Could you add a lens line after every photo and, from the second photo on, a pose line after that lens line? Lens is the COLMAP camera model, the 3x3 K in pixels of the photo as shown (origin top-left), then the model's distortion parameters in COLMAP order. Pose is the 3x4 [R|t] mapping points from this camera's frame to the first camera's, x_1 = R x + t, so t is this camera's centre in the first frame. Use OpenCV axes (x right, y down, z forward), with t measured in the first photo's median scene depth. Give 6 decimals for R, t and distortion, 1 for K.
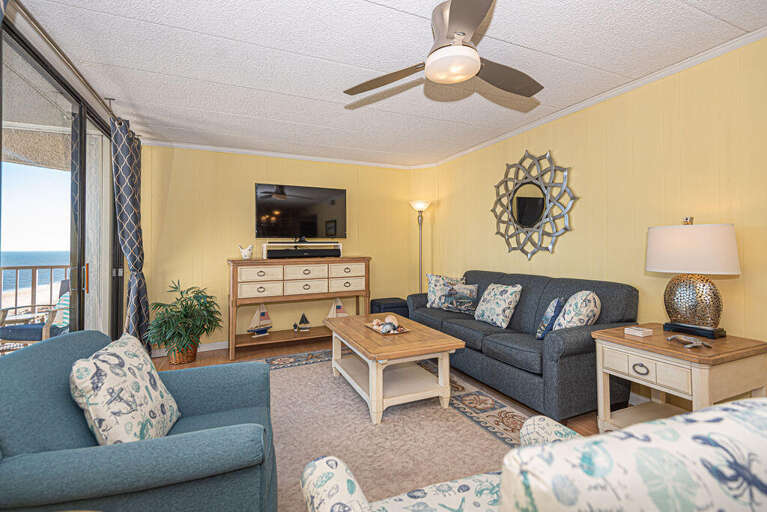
lens RADIAL K [[355.1, 0, 385.7], [0, 355.1, 244.5], [0, 0, 1]] dist [0.009386, -0.001069]
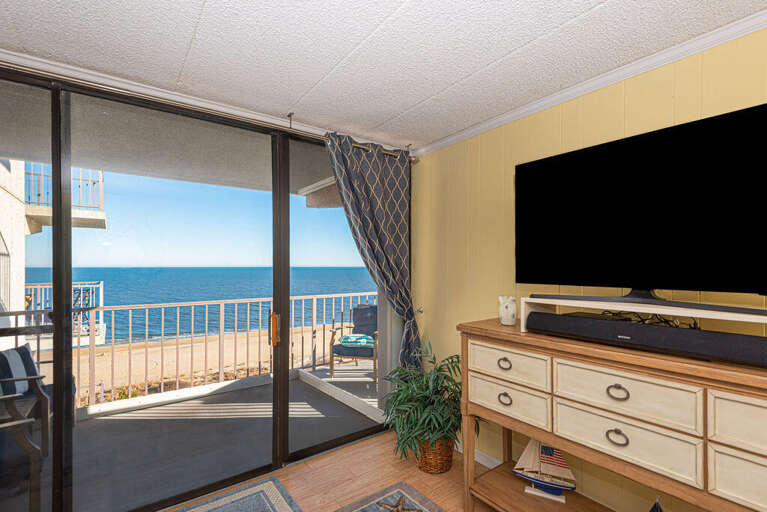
lens RADIAL K [[359.5, 0, 384.4], [0, 359.5, 267.3], [0, 0, 1]] dist [0.000434, -0.000139]
pose [[0.224897, 0.012027, -0.974308, 0.057639], [0.001202, 0.999920, 0.012620, -0.047229], [0.974382, -0.004009, 0.224865, 0.752292]]
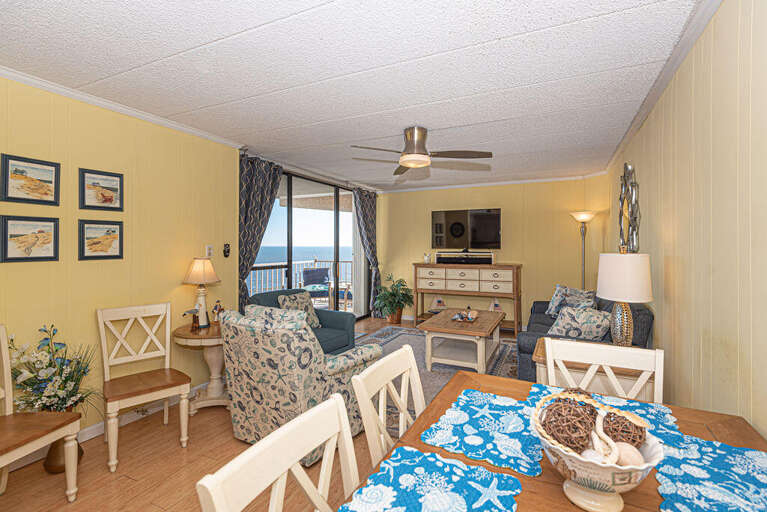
lens RADIAL K [[360.7, 0, 375.9], [0, 360.7, 243.7], [0, 0, 1]] dist [0.035358, 0.000027]
pose [[0.646196, 0.003539, -0.763163, 0.643074], [-0.001509, 0.999993, 0.003359, -0.045268], [0.763170, -0.001019, 0.646197, -0.139780]]
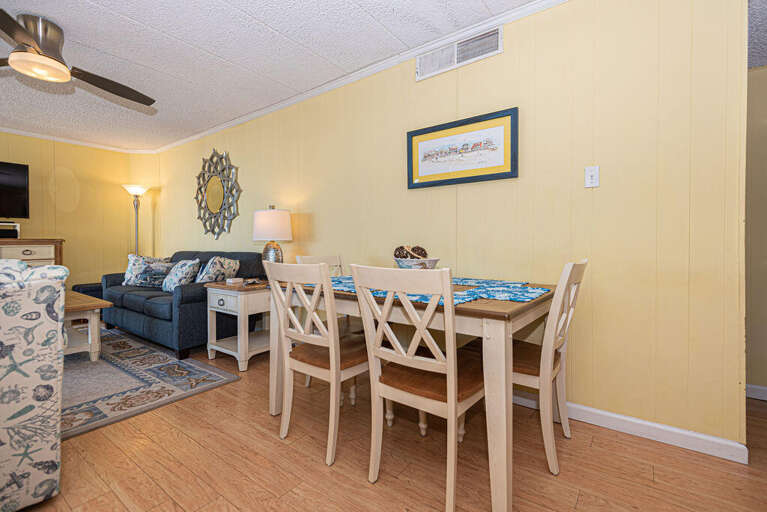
lens RADIAL K [[355.1, 0, 385.7], [0, 355.1, 244.5], [0, 0, 1]] dist [0.009386, -0.001069]
pose [[0.871270, 0.001538, 0.490802, 0.279248], [-0.006304, 0.999948, 0.008057, 0.042256], [-0.490764, -0.010114, 0.871234, -0.311448]]
